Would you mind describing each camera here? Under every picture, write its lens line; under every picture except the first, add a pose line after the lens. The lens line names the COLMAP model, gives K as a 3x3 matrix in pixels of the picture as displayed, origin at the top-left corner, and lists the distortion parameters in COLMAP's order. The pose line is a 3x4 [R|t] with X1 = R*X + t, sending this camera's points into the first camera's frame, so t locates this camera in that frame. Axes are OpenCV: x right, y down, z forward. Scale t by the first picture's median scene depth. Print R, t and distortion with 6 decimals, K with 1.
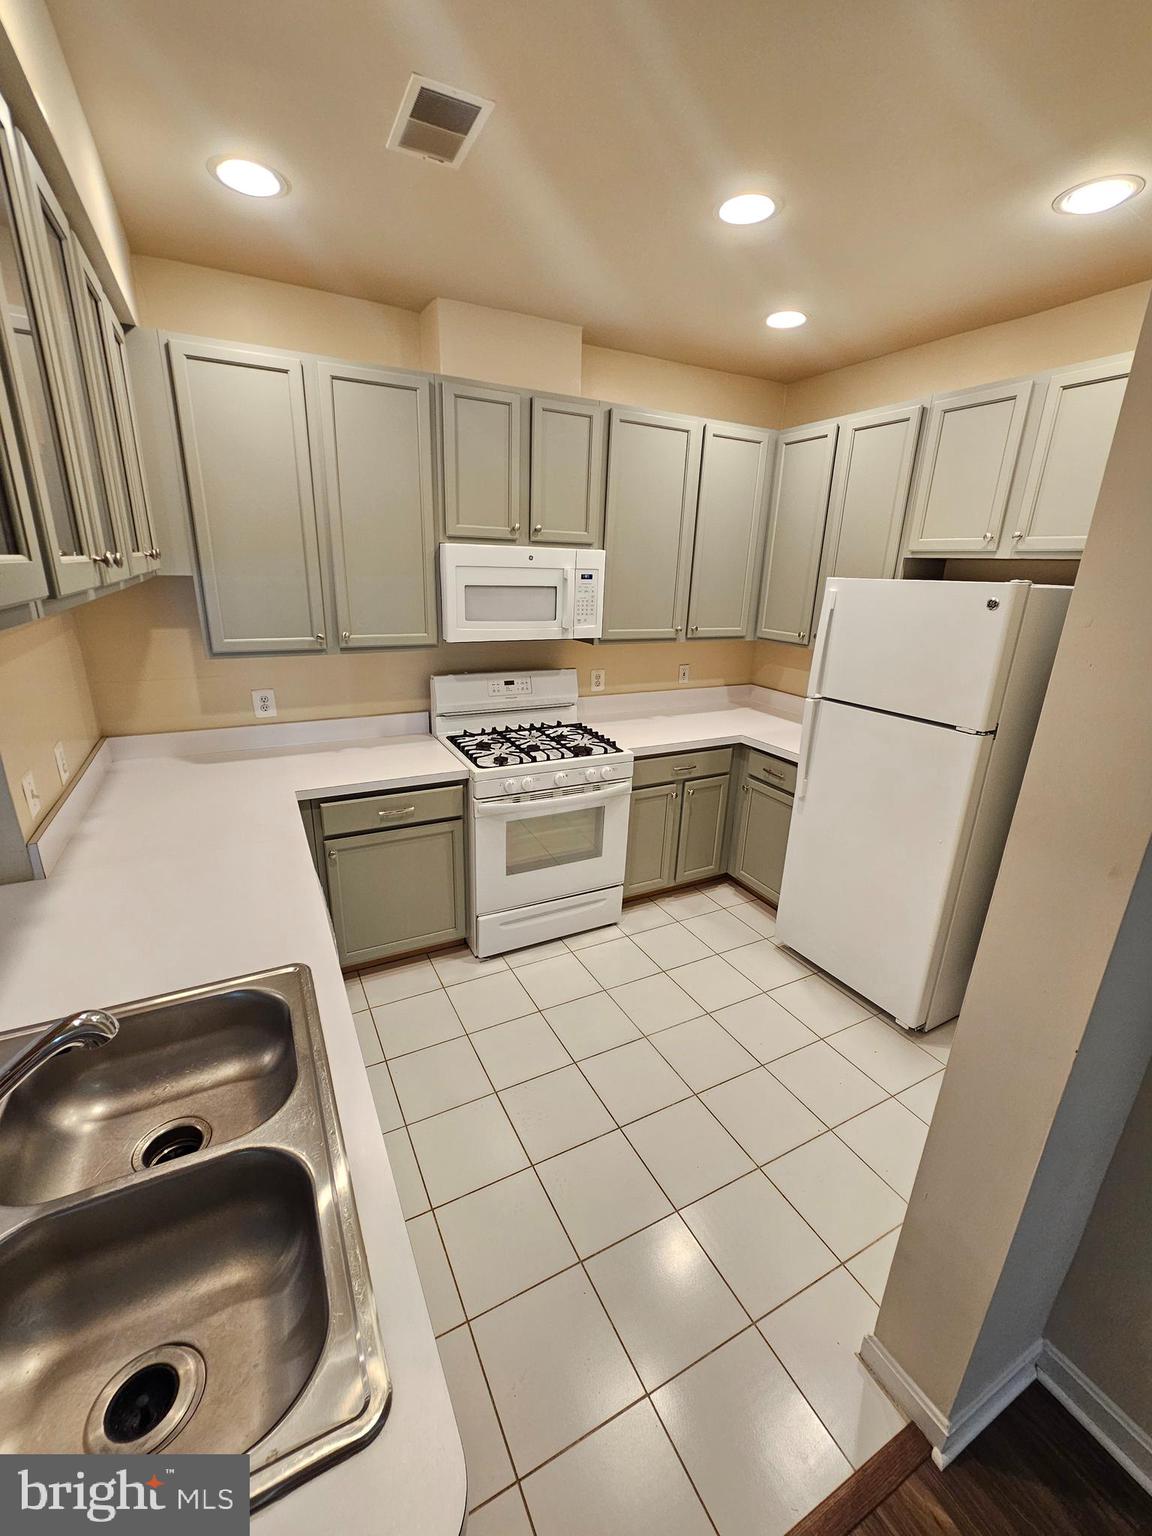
lens RADIAL K [[626.3, 0, 568.3], [0, 626.3, 763.1], [0, 0, 1]] dist [-0.002861, -0.000934]
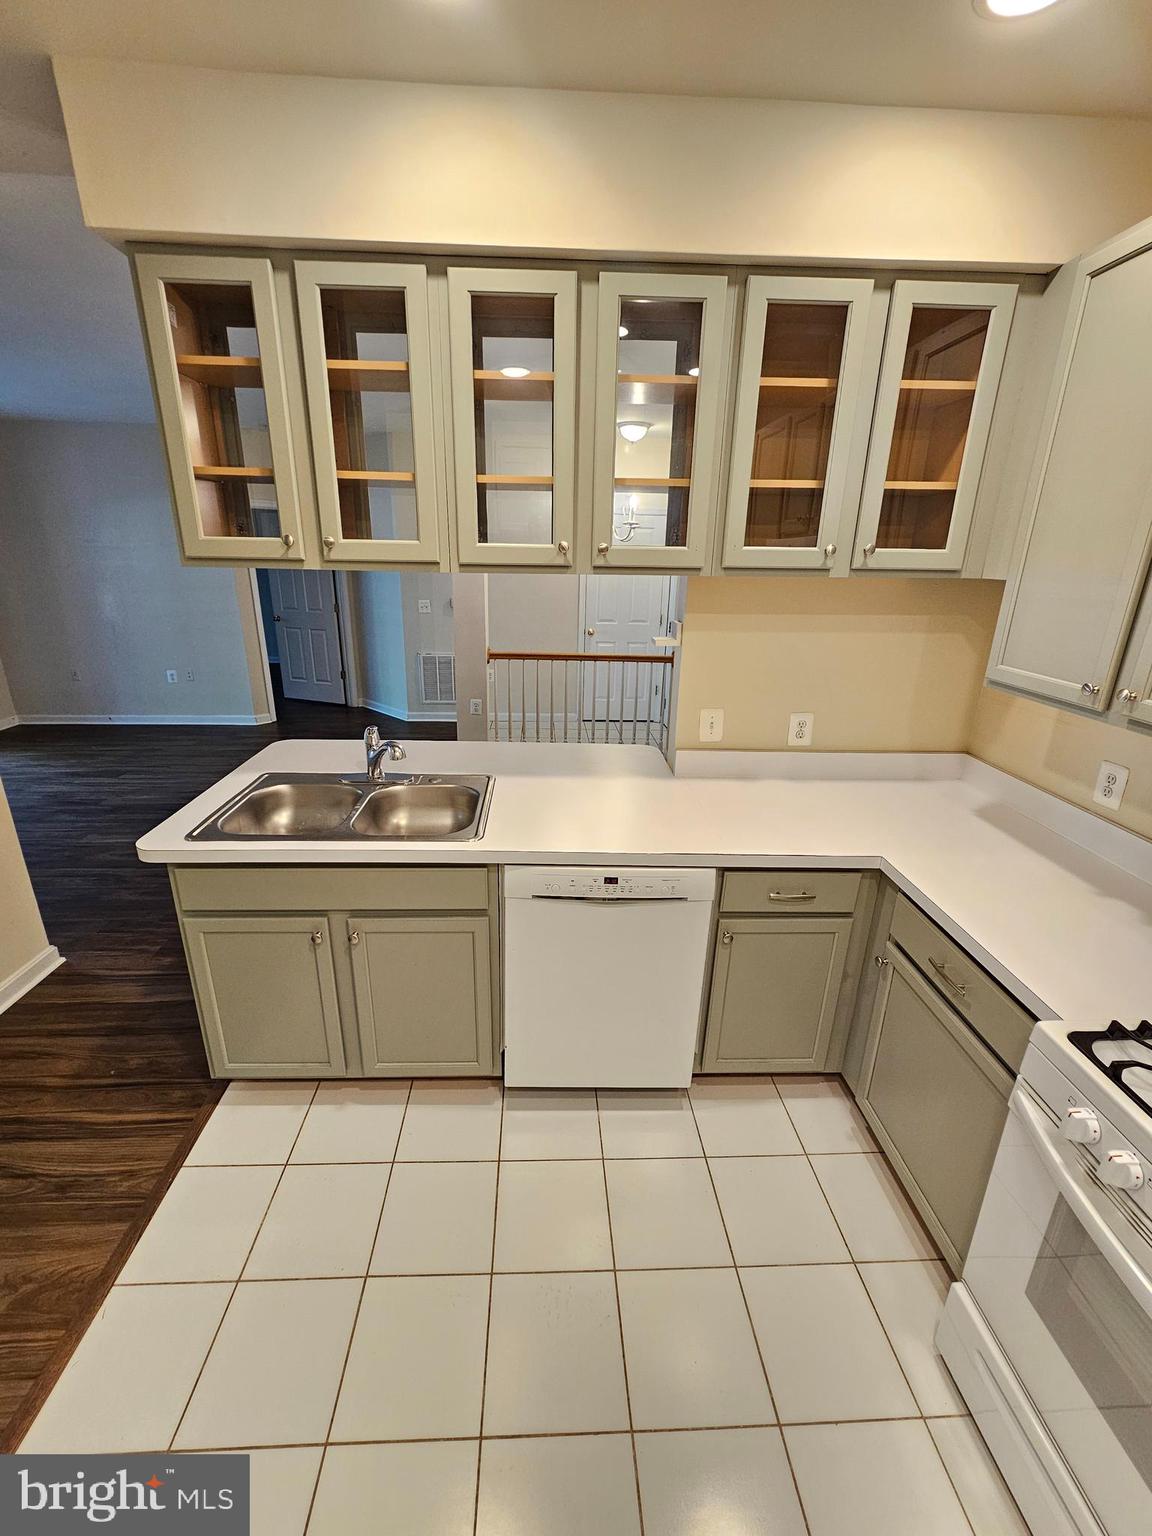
lens RADIAL K [[633.9, 0, 562.5], [0, 633.9, 761.8], [0, 0, 1]] dist [0.000252, 0.000216]
pose [[-0.422894, 0.251904, -0.870463, 0.299746], [-0.305264, 0.864839, 0.398582, -0.195488], [0.853214, 0.434278, -0.288838, 0.668764]]
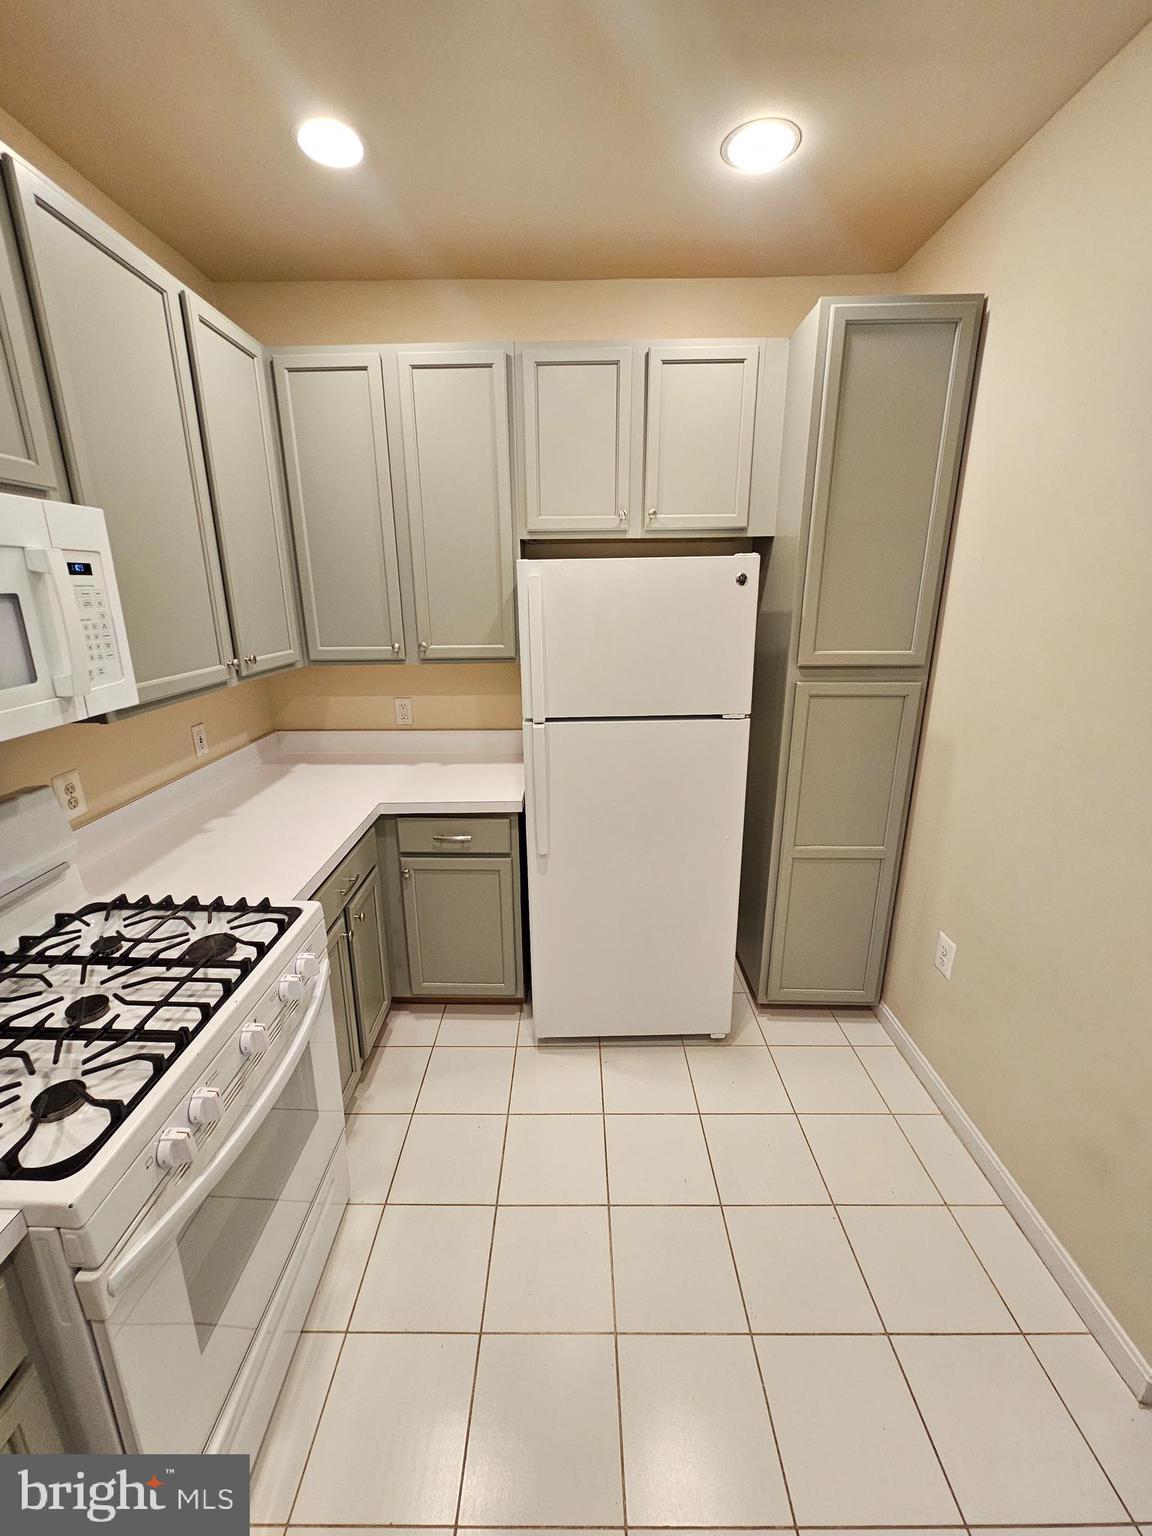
lens RADIAL K [[626.3, 0, 568.3], [0, 626.3, 763.1], [0, 0, 1]] dist [-0.002861, -0.000934]
pose [[0.465612, -0.274099, 0.841472, -0.204114], [0.288927, 0.945809, 0.148213, -0.141931], [-0.836496, 0.174114, 0.519575, 0.530932]]
